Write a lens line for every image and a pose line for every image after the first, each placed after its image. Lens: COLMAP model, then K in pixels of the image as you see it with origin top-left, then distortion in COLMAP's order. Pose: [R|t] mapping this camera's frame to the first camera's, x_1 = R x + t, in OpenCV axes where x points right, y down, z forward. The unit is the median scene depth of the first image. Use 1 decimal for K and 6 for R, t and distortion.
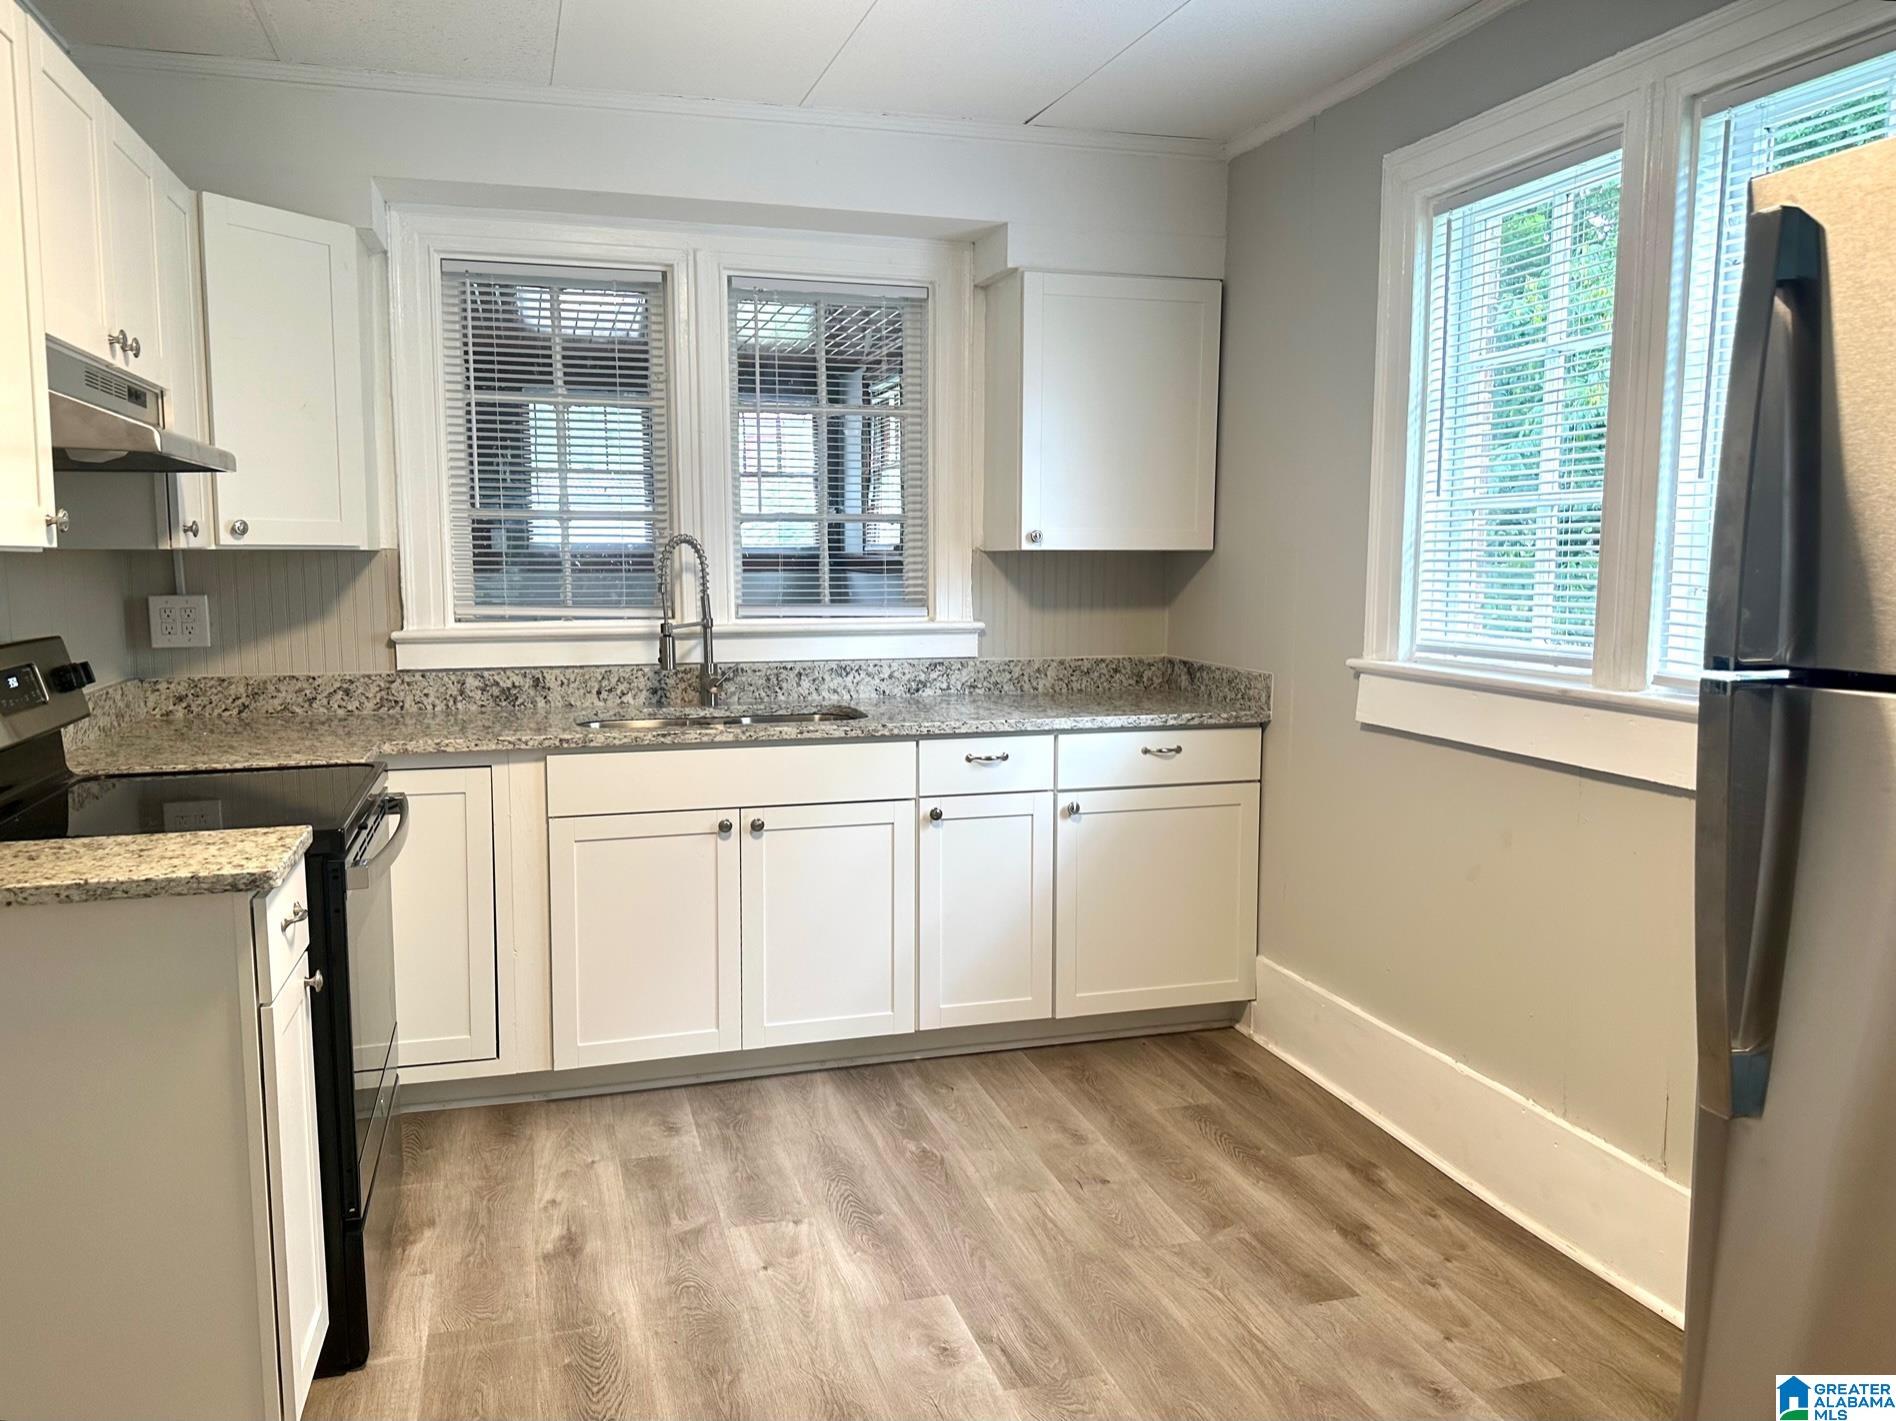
lens RADIAL K [[1419.5, 0, 954.5], [0, 1419.5, 708.4], [0, 0, 1]] dist [0.094138, -0.159565]
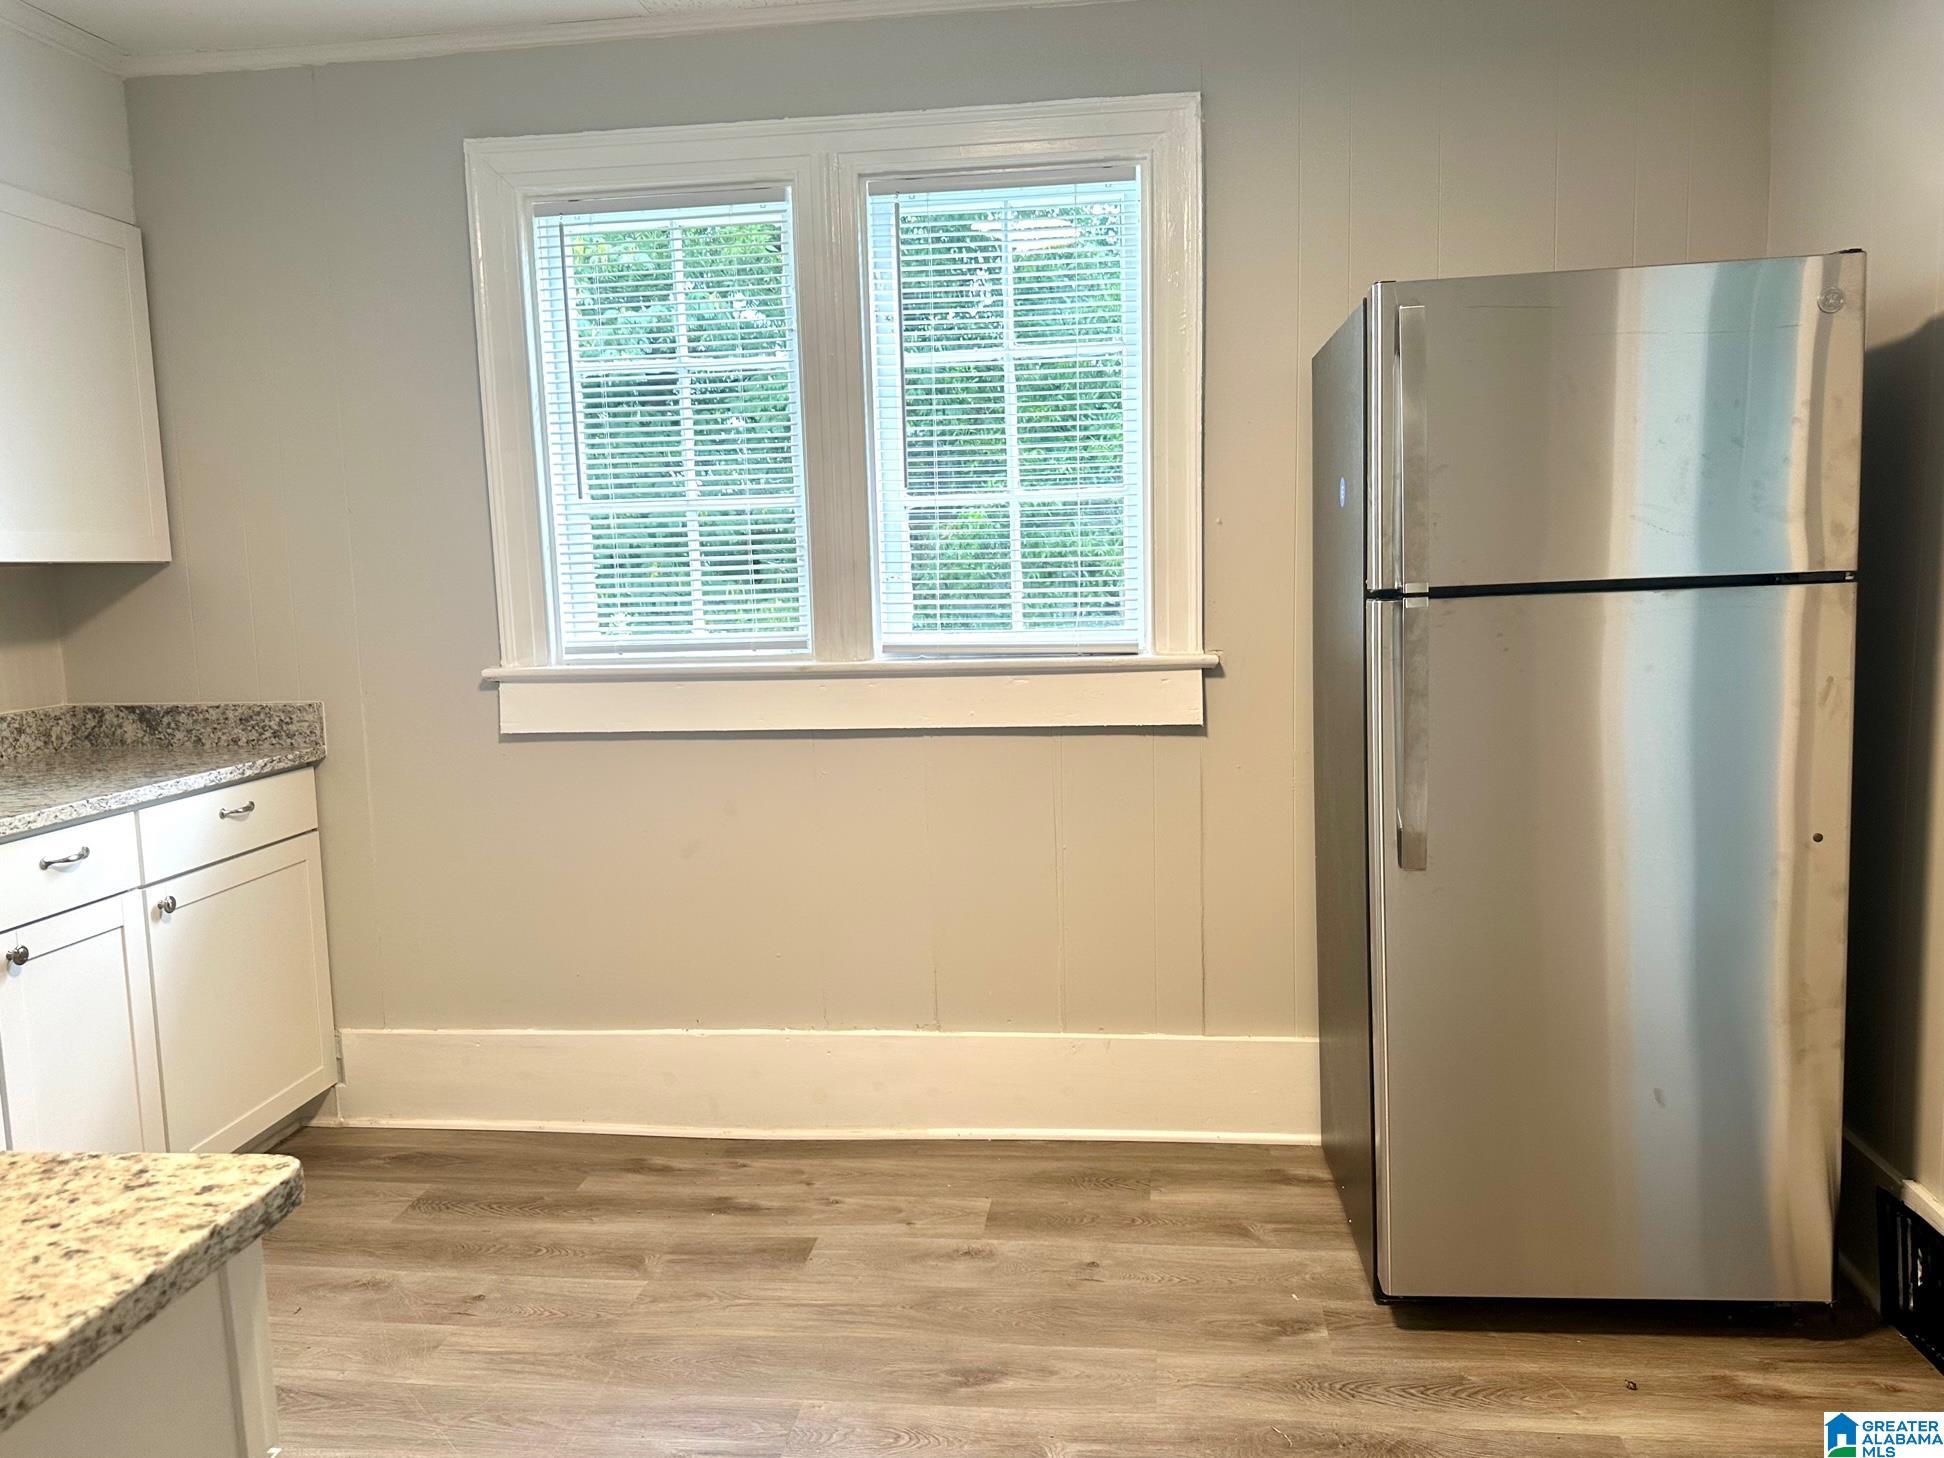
lens RADIAL K [[1415.5, 0, 972.0], [0, 1415.5, 729.0], [0, 0, 1]] dist [0.055790, -0.073621]
pose [[0.408388, -0.121827, 0.904642, -0.464372], [0.131735, 0.988545, 0.073656, -0.023113], [-0.903253, 0.089093, 0.419759, 0.330782]]
